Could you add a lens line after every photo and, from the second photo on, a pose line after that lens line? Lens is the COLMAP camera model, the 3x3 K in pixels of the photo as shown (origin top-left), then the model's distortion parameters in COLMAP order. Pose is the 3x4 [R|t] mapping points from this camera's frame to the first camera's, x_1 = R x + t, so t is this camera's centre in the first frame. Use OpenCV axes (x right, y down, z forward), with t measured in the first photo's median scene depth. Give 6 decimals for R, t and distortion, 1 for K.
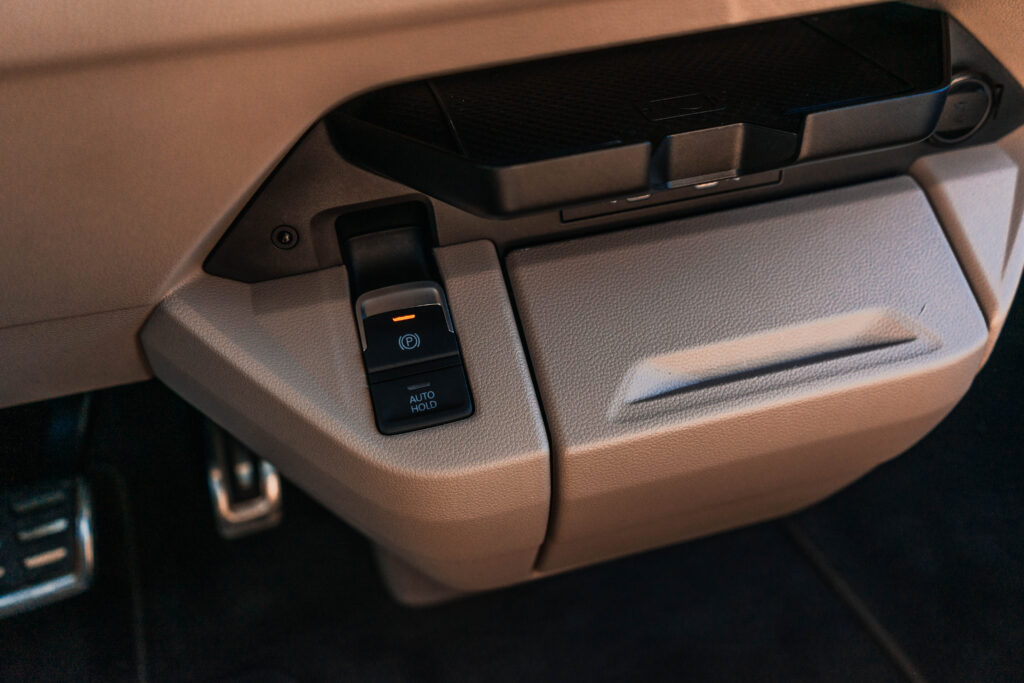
lens RADIAL K [[894.4, 0, 512.0], [0, 894.4, 341.5], [0, 0, 1]] dist [-0.001795, -0.002843]
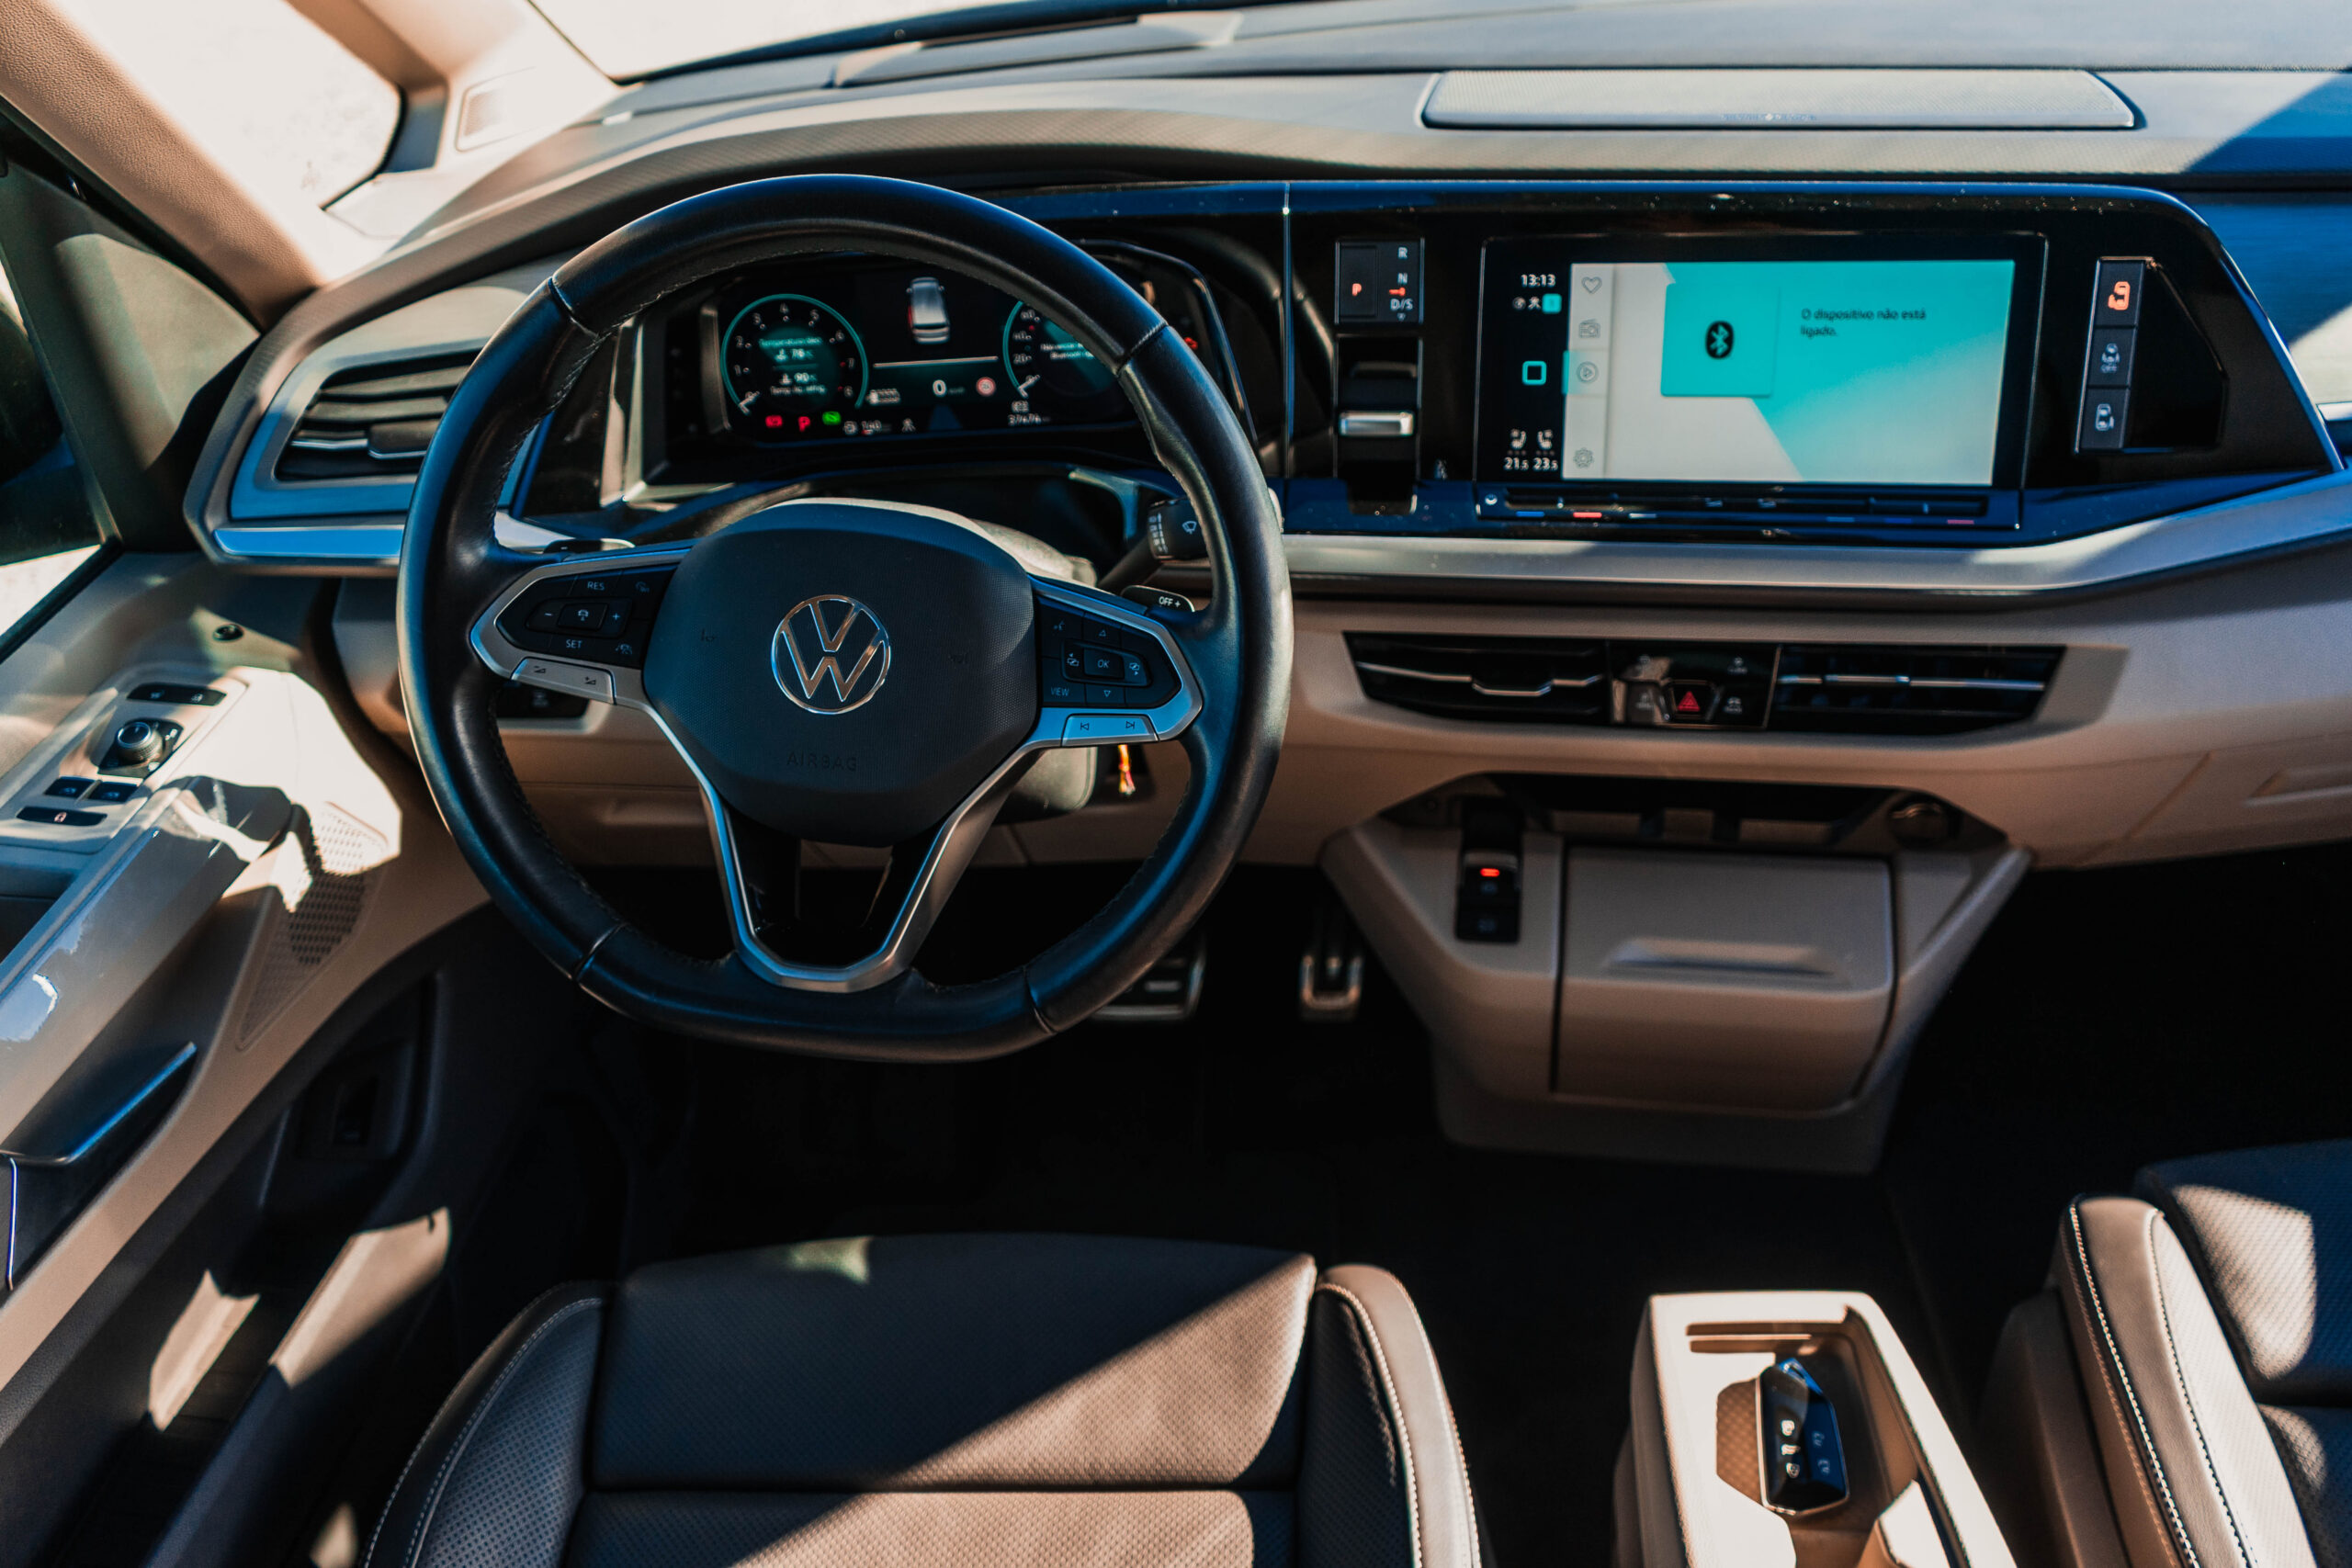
lens RADIAL K [[1930.5, 0, 1176.0], [0, 1930.5, 784.0], [0, 0, 1]] dist [-0.001523, 0.000258]
pose [[0.912039, 0.236535, -0.335017, 0.467222], [-0.247855, 0.968753, 0.009225, -0.070045], [0.326731, 0.074622, 0.942167, -2.343508]]
